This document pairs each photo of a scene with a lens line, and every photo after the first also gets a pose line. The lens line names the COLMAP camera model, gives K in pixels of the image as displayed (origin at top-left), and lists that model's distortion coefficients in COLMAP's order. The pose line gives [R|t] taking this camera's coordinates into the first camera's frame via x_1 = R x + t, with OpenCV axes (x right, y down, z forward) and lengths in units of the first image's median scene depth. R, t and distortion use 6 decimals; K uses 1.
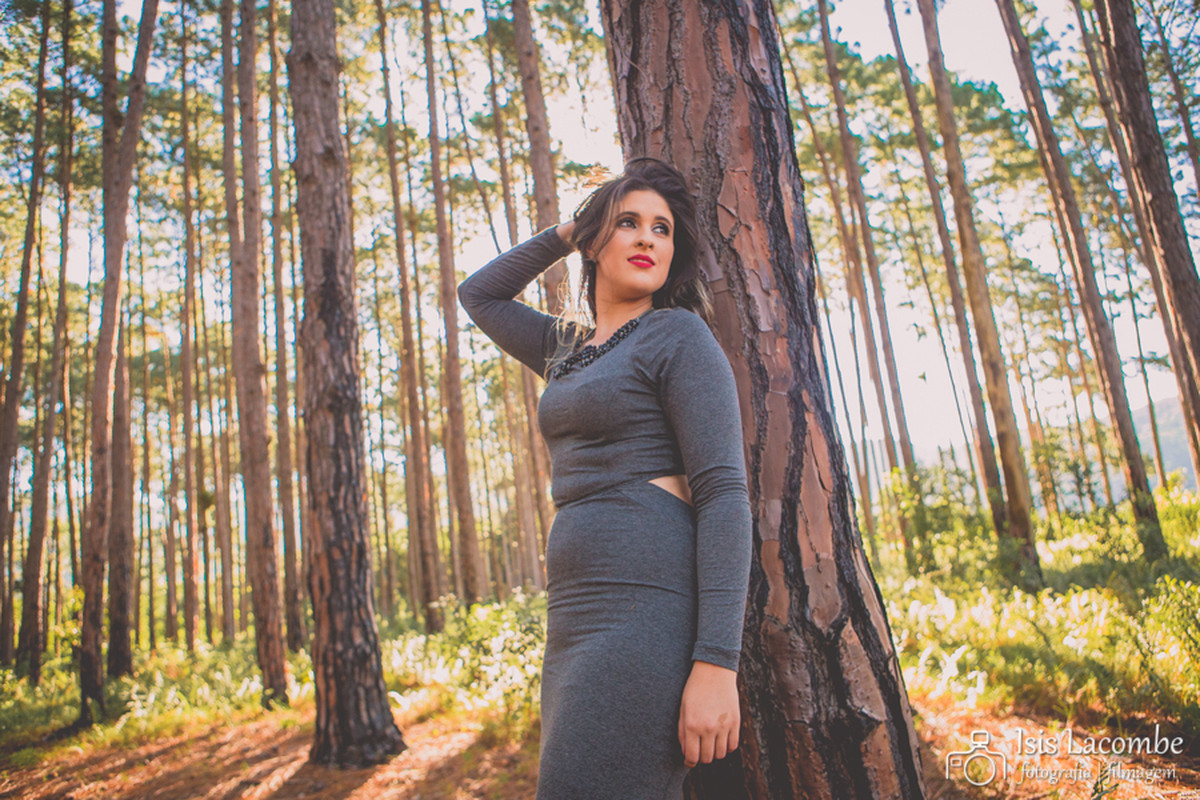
lens RADIAL K [[827.8, 0, 606.2], [0, 827.8, 402.9], [0, 0, 1]] dist [-0.084835, 0.045767]
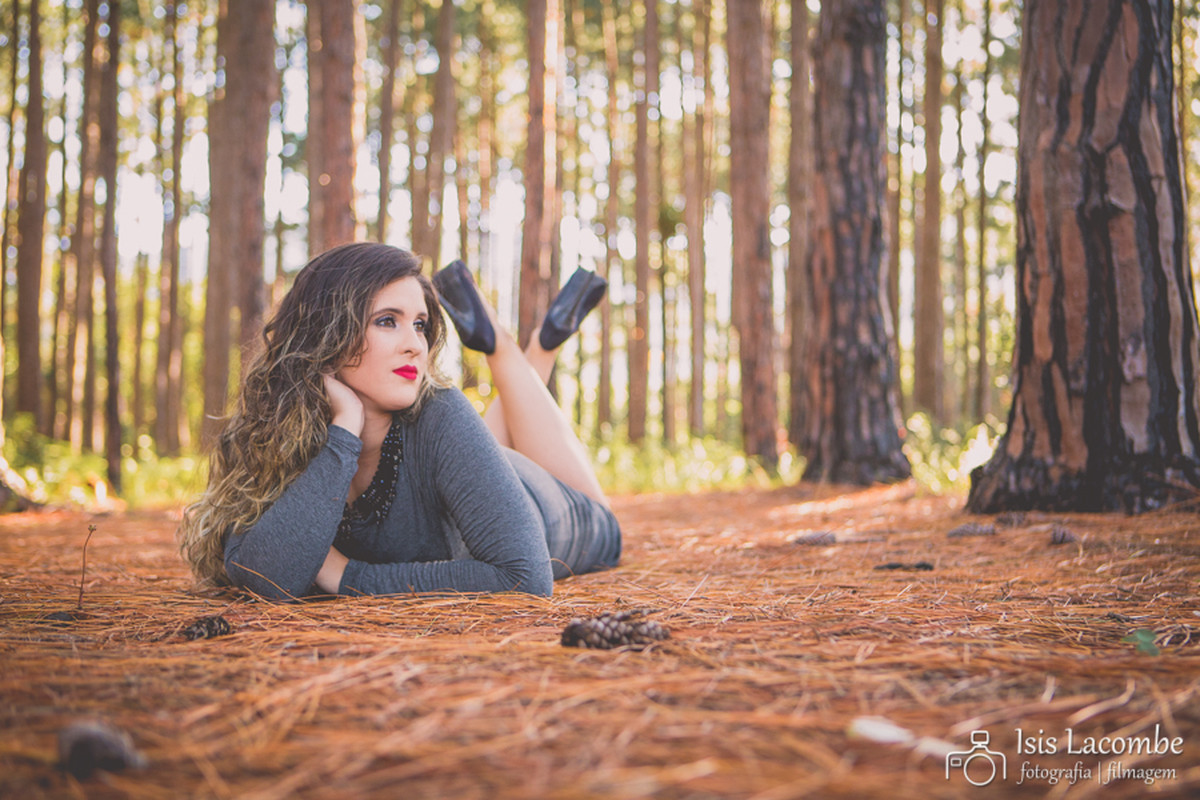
lens RADIAL K [[1690.4, 0, 595.6], [0, 1690.4, 399.7], [0, 0, 1]] dist [0.030438, 0.000000]
pose [[0.878648, 0.103082, -0.466210, 0.214962], [-0.010516, 0.980358, 0.196943, 0.027934], [0.477354, -0.168141, 0.862474, -0.494204]]
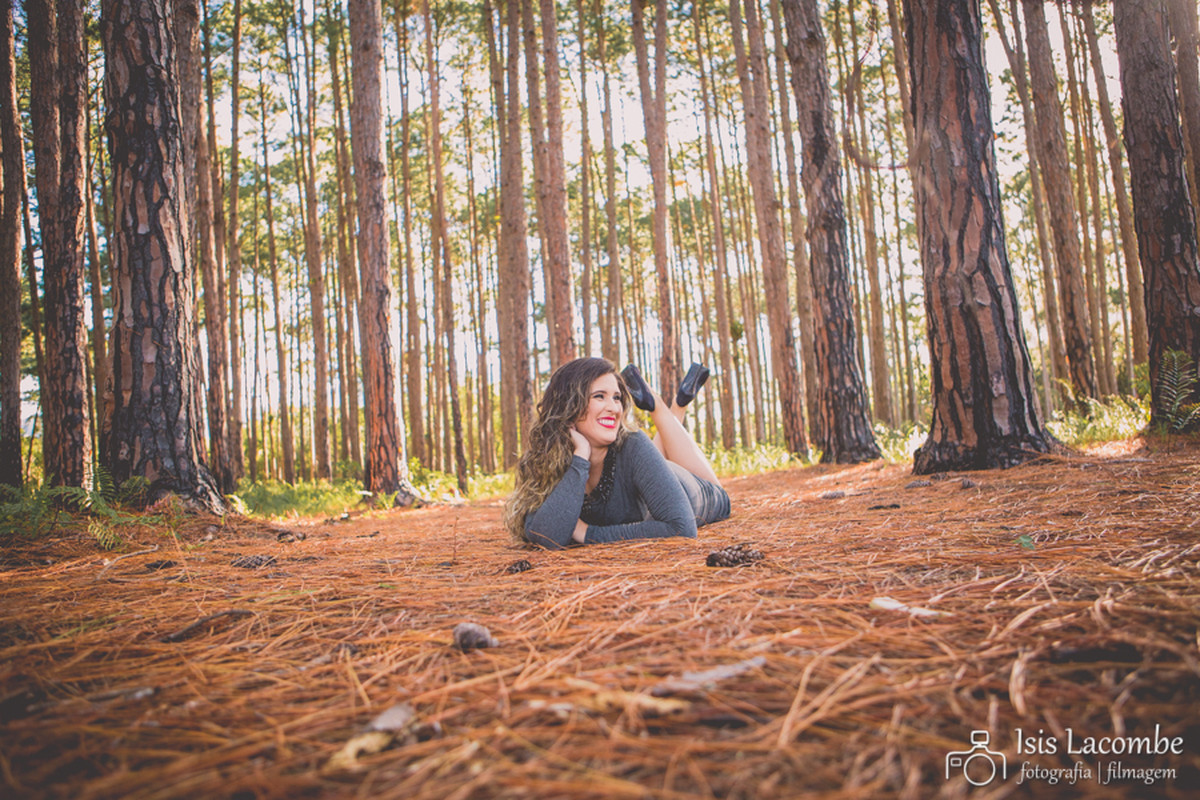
lens RADIAL K [[887.0, 0, 599.2], [0, 887.0, 402.9], [0, 0, 1]] dist [-0.099773, 0.087143]
pose [[0.822025, 0.018943, -0.569136, 0.211017], [0.088645, 0.983006, 0.160751, 0.026678], [0.562510, -0.182592, 0.806376, -0.492118]]
